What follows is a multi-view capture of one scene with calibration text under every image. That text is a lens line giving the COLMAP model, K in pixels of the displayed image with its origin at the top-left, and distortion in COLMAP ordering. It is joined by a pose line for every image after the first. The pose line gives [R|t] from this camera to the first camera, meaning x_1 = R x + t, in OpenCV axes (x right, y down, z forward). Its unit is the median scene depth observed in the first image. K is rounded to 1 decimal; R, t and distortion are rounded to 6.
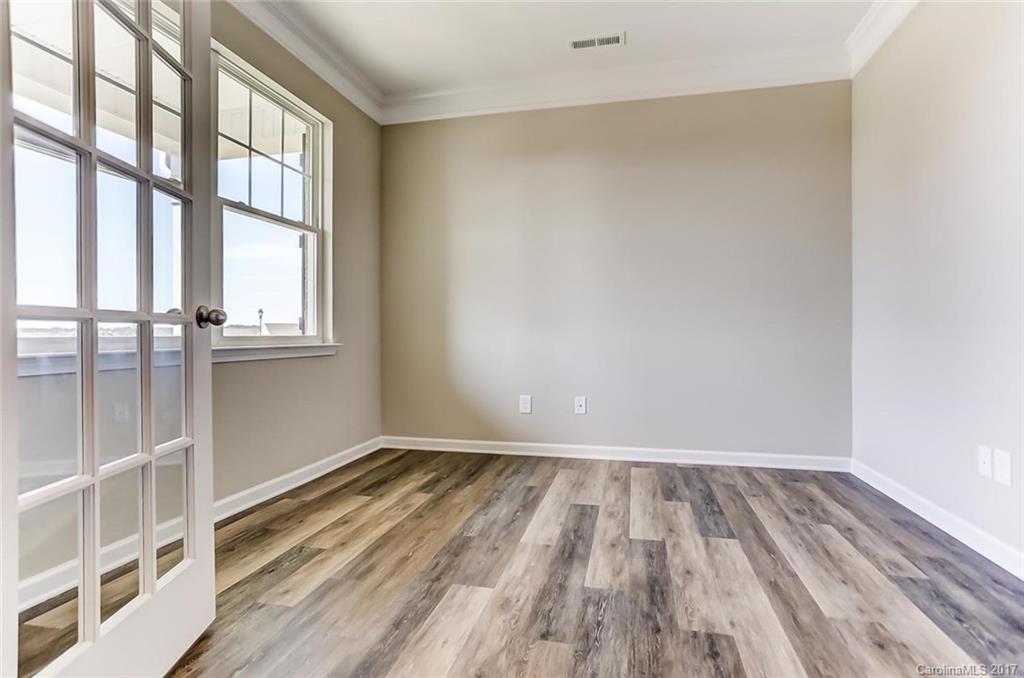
lens RADIAL K [[503.0, 0, 512.0], [0, 503.0, 339.0], [0, 0, 1]] dist [-0.031319, 0.022673]
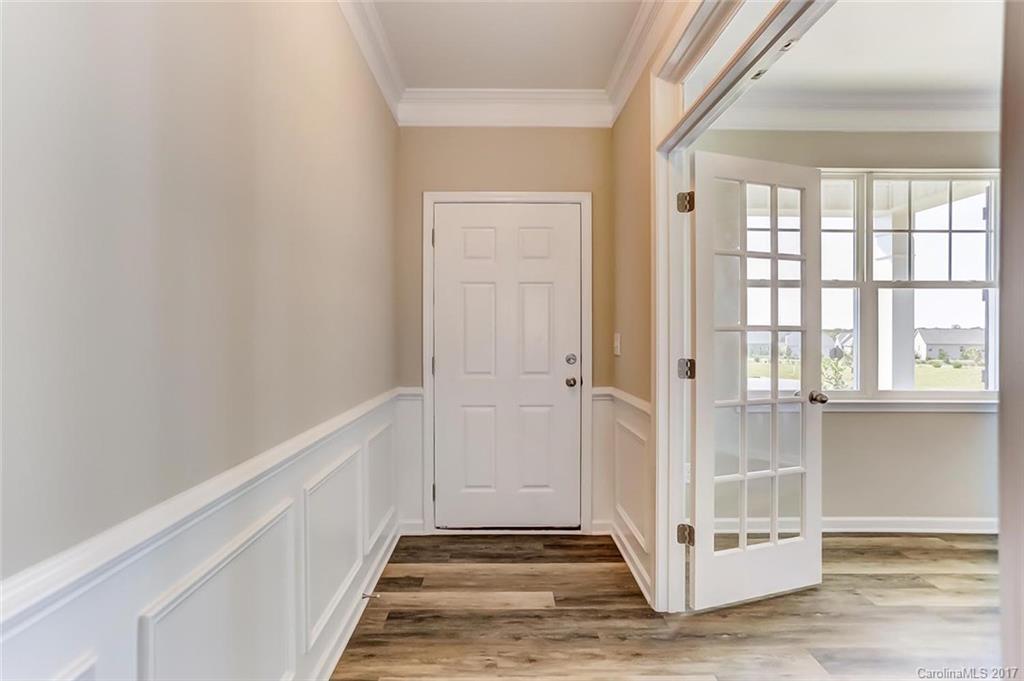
lens RADIAL K [[503.0, 0, 512.0], [0, 503.0, 340.5], [0, 0, 1]] dist [-0.031319, 0.022673]
pose [[0.236070, 0.009203, -0.971693, 0.603122], [-0.005903, 0.999950, 0.008037, -0.191936], [0.971718, 0.003838, 0.236112, -0.298519]]
